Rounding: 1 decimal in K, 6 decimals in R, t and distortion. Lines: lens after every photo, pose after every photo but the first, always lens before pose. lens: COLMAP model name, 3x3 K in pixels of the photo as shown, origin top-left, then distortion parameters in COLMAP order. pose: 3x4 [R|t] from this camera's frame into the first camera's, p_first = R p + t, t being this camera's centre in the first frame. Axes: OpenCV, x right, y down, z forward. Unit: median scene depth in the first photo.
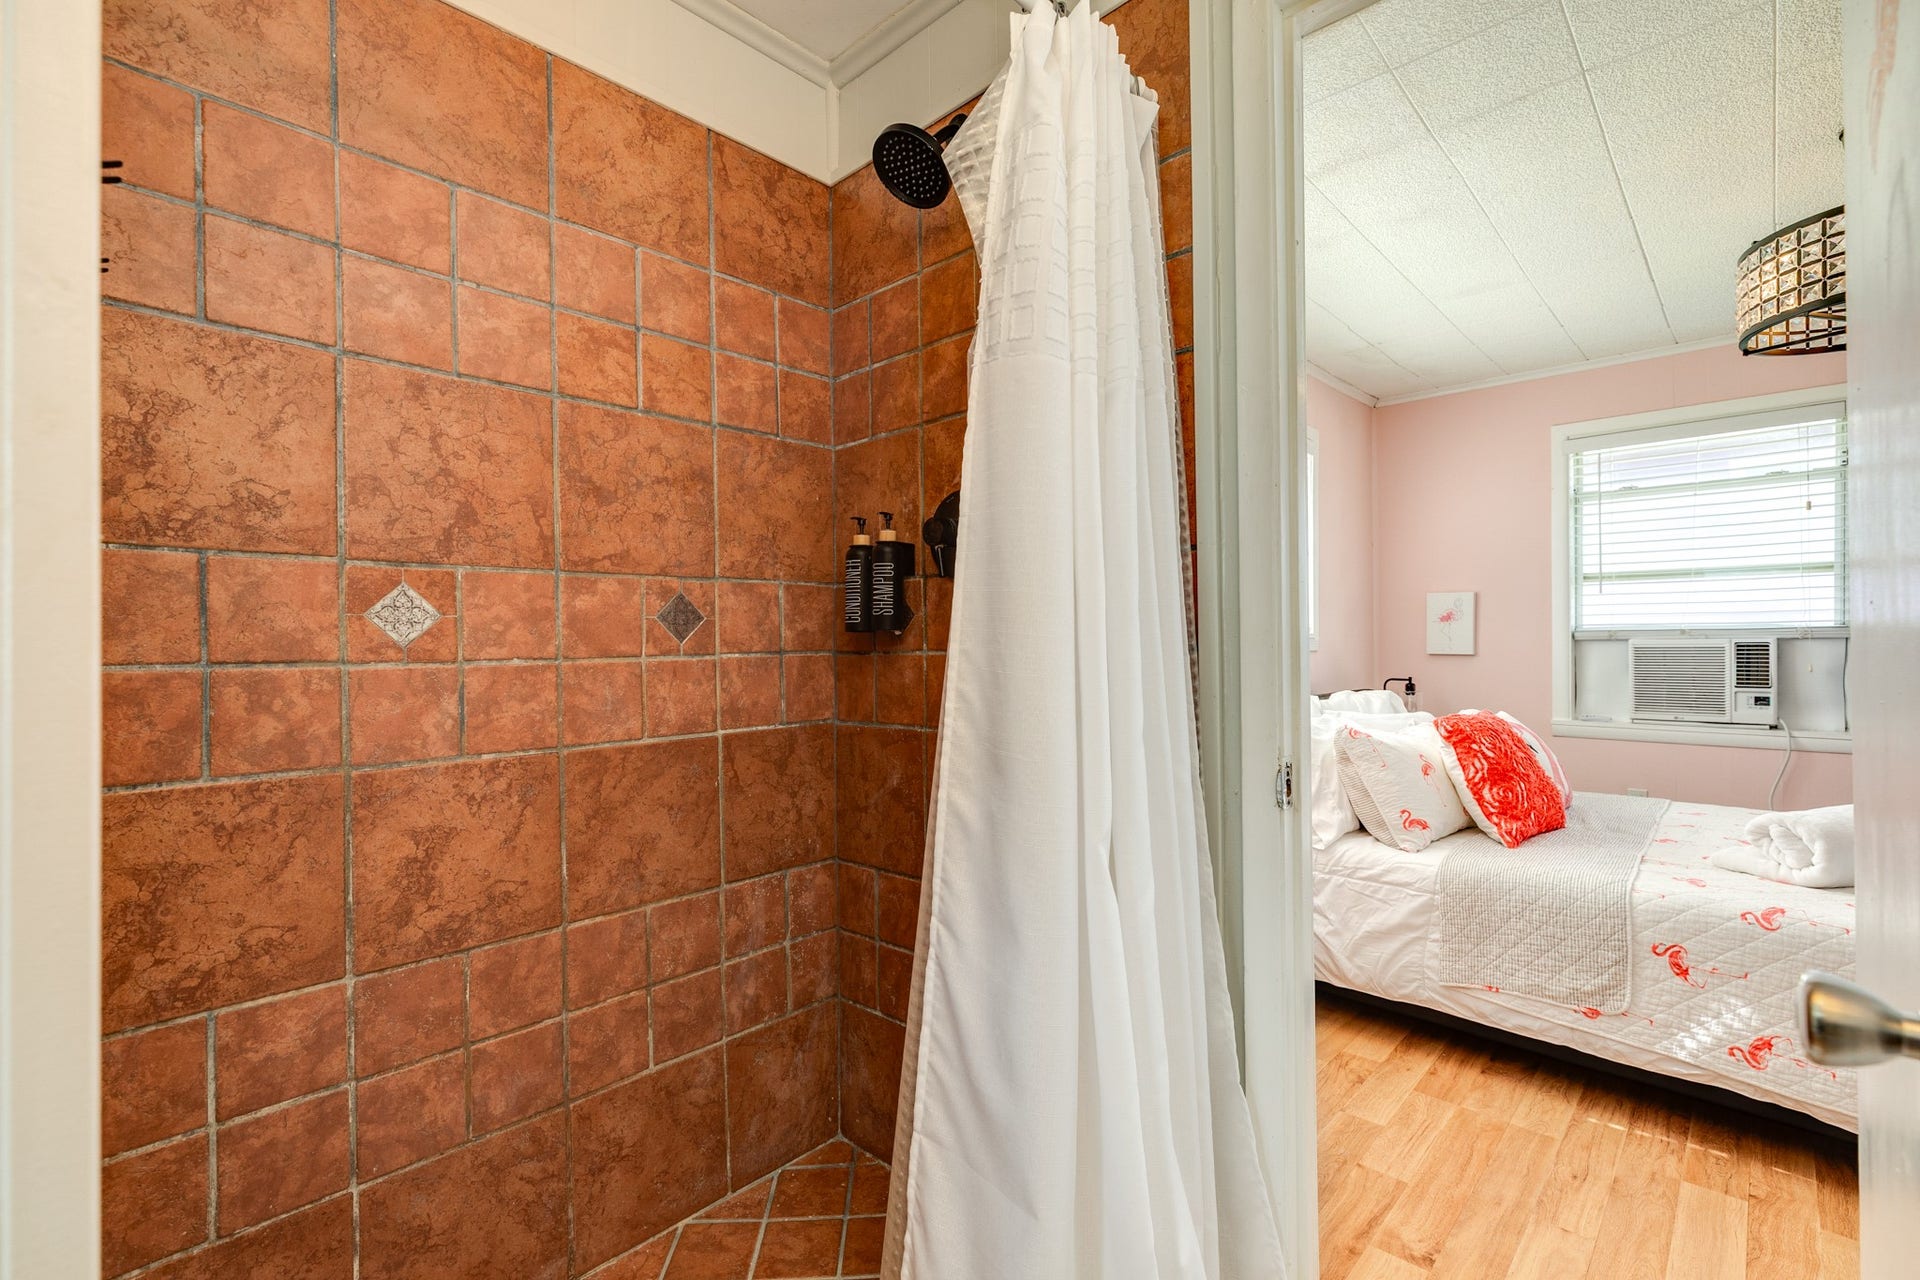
lens RADIAL K [[856.8, 0, 951.6], [0, 856.8, 644.5], [0, 0, 1]] dist [0.002682, 0.000719]
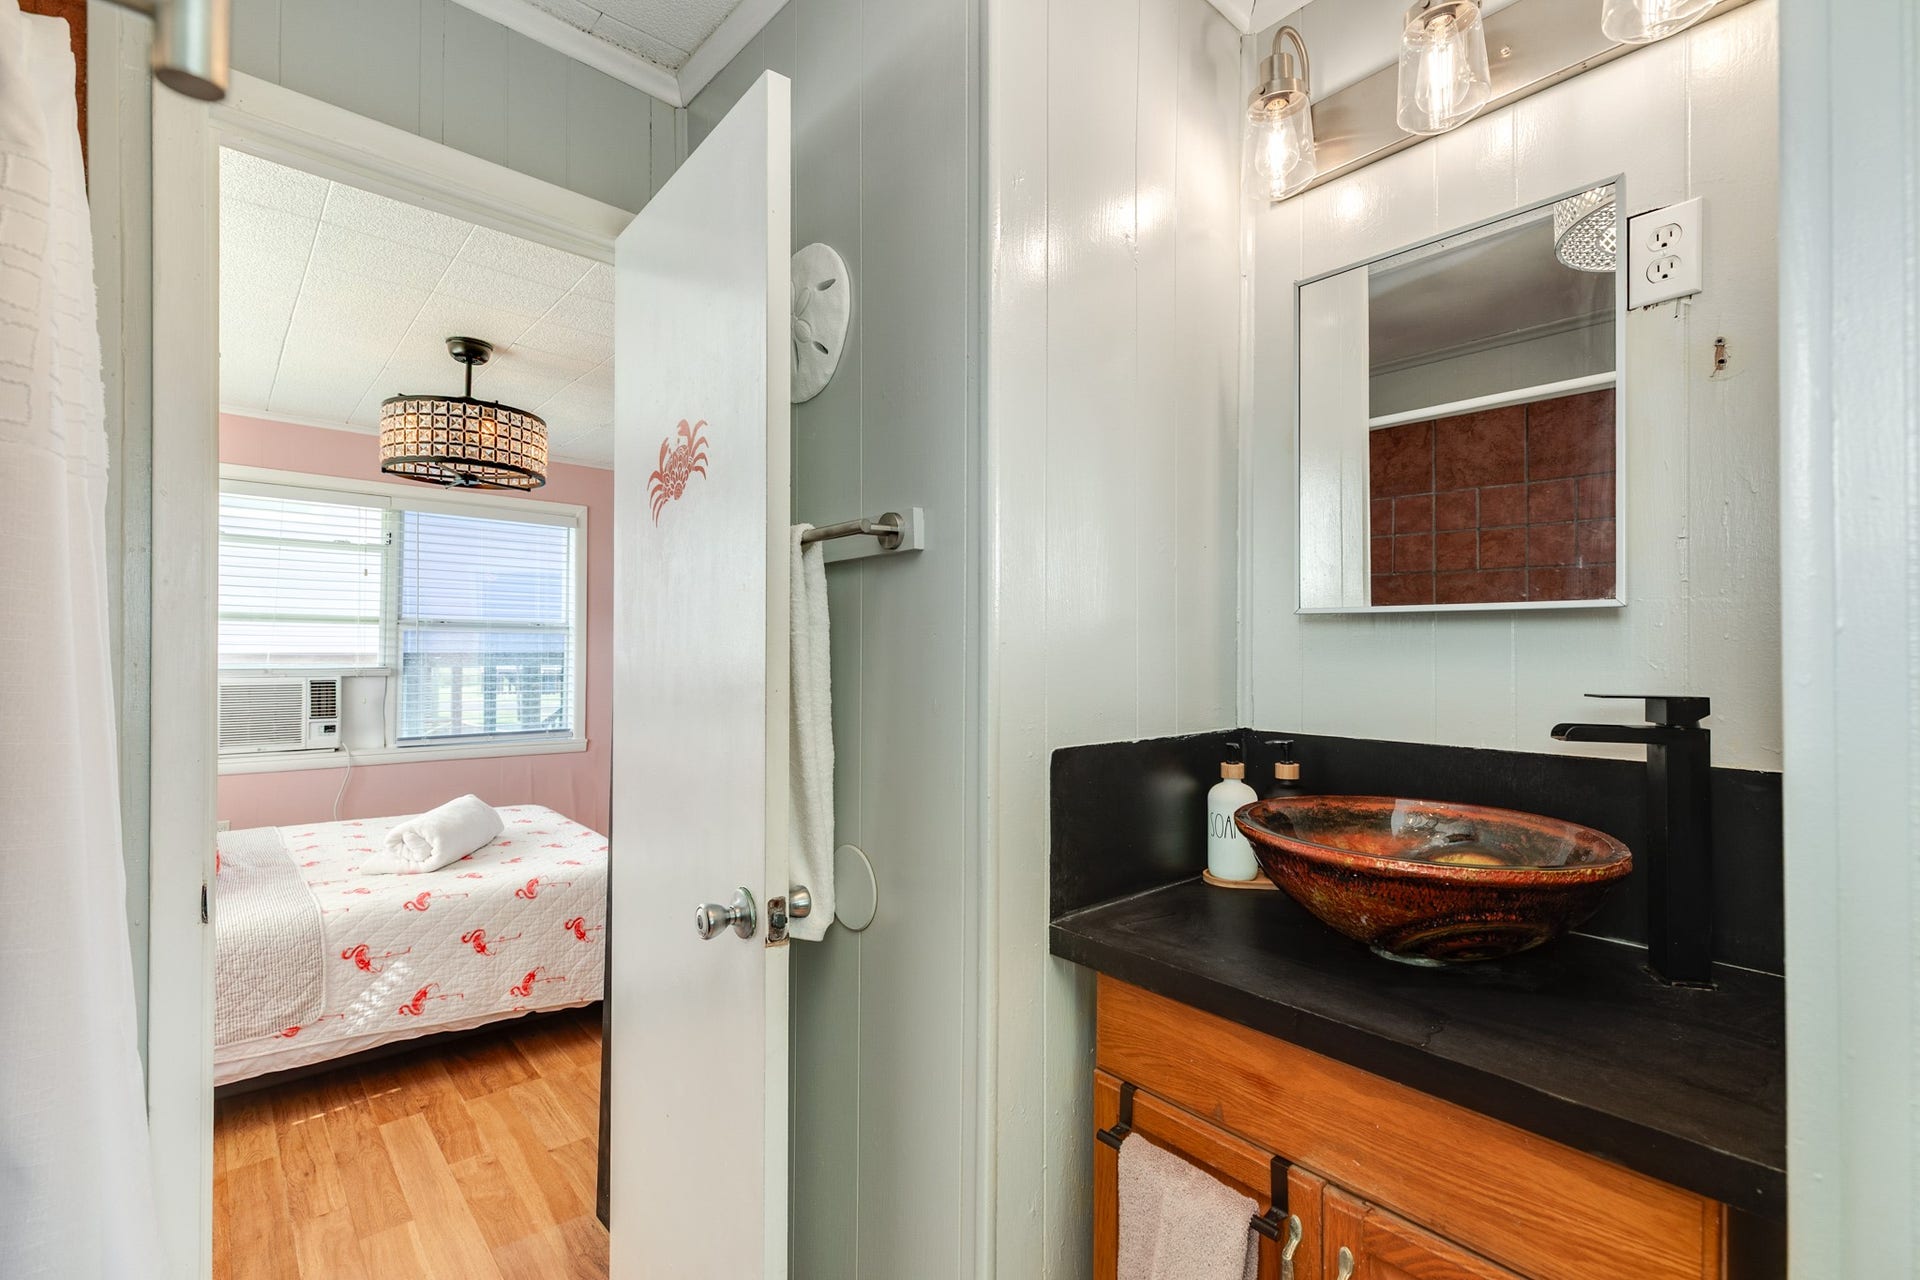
lens RADIAL K [[856.8, 0, 964.0], [0, 856.8, 642.6], [0, 0, 1]] dist [0.002682, 0.000719]
pose [[0.079206, 0.015401, 0.996739, -0.235130], [-0.008243, 0.999857, -0.014794, -0.055128], [-0.996824, -0.007045, 0.079322, 0.019216]]
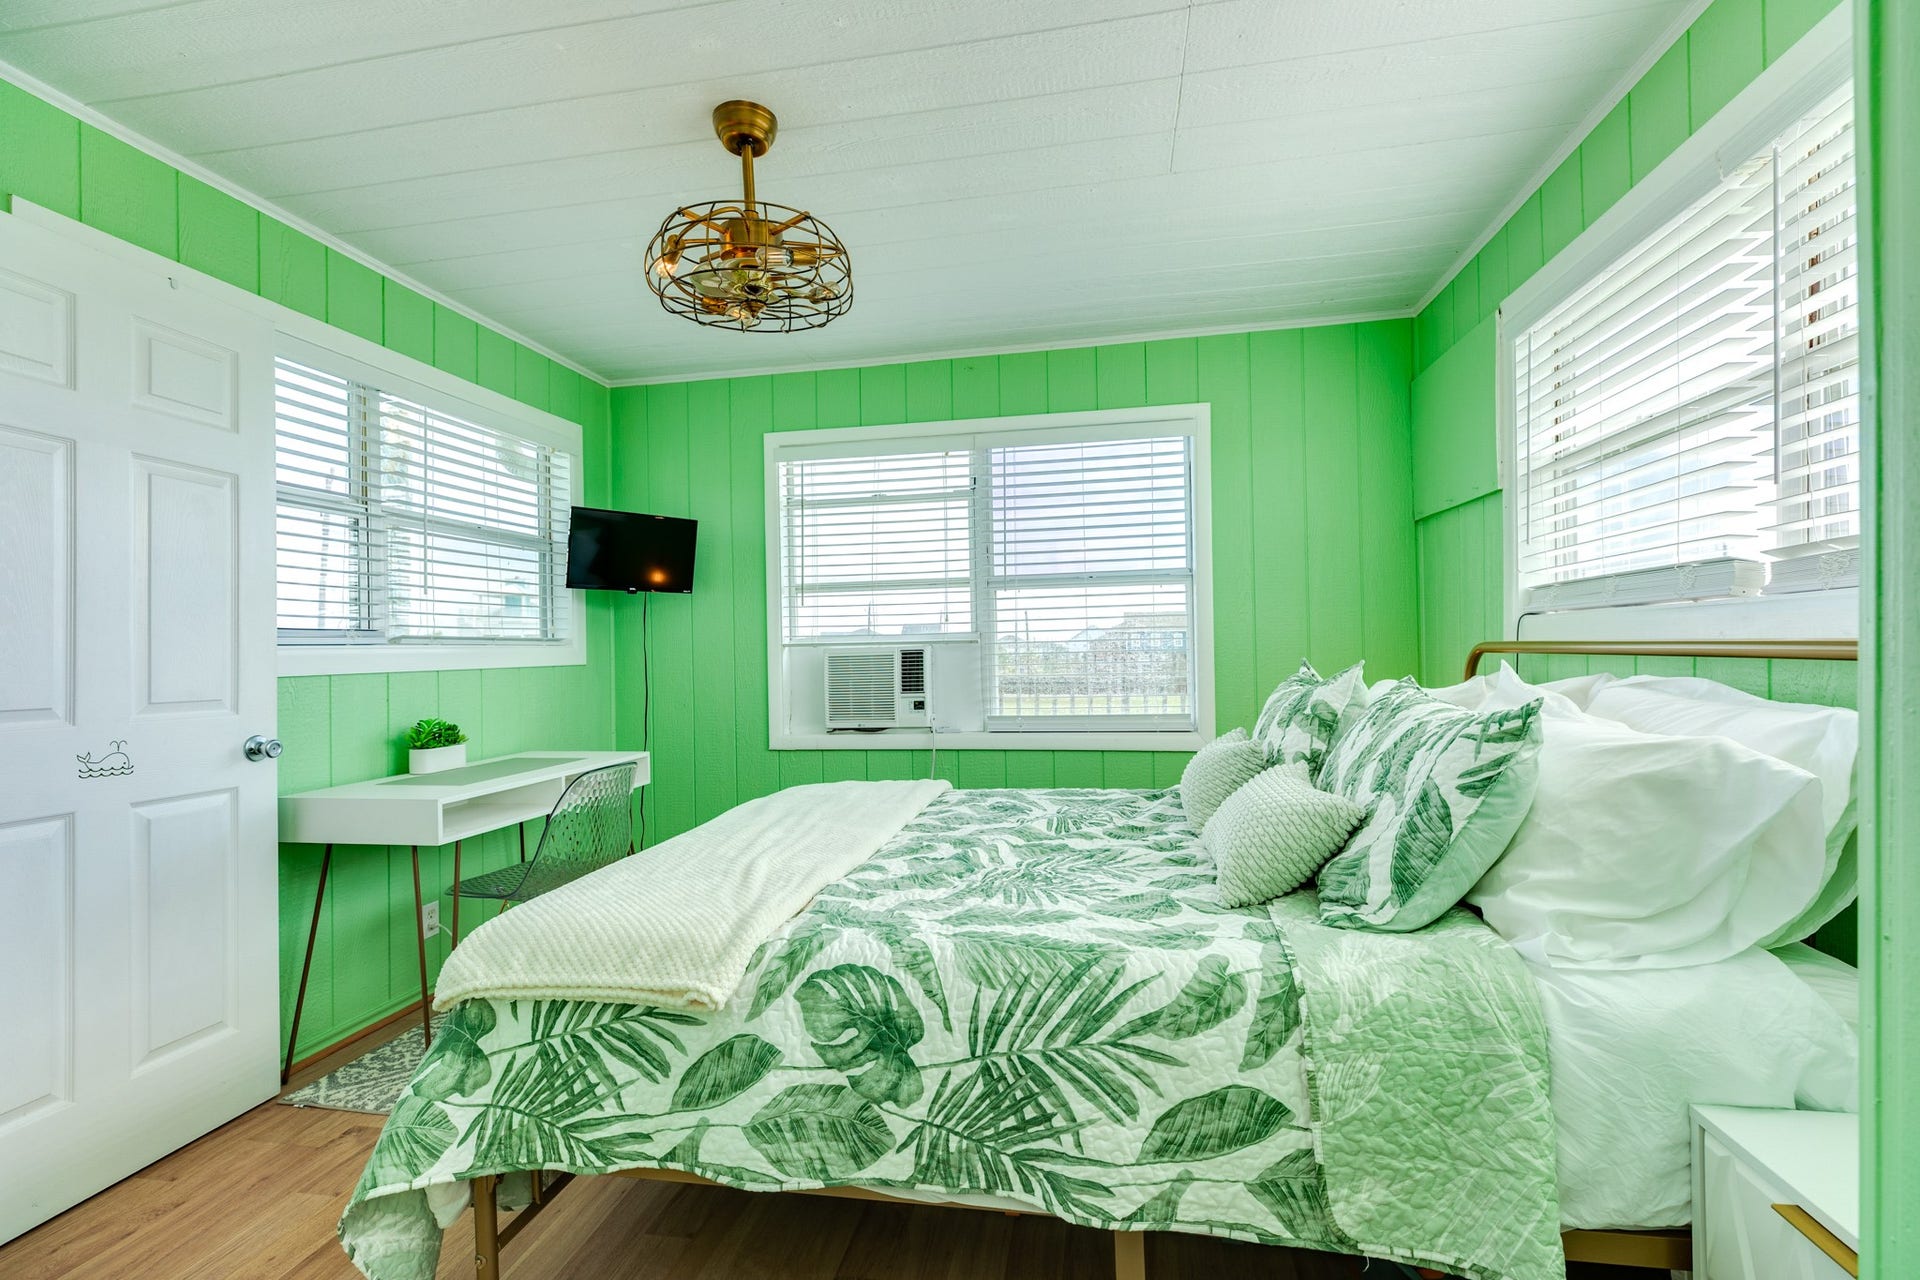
lens RADIAL K [[856.8, 0, 968.6], [0, 856.8, 643.6], [0, 0, 1]] dist [0.002682, 0.000719]
pose [[0.828381, -0.011876, 0.560039, 0.479846], [0.021515, 0.999712, -0.010626, 0.001700], [-0.559752, 0.020851, 0.828398, 0.085946]]
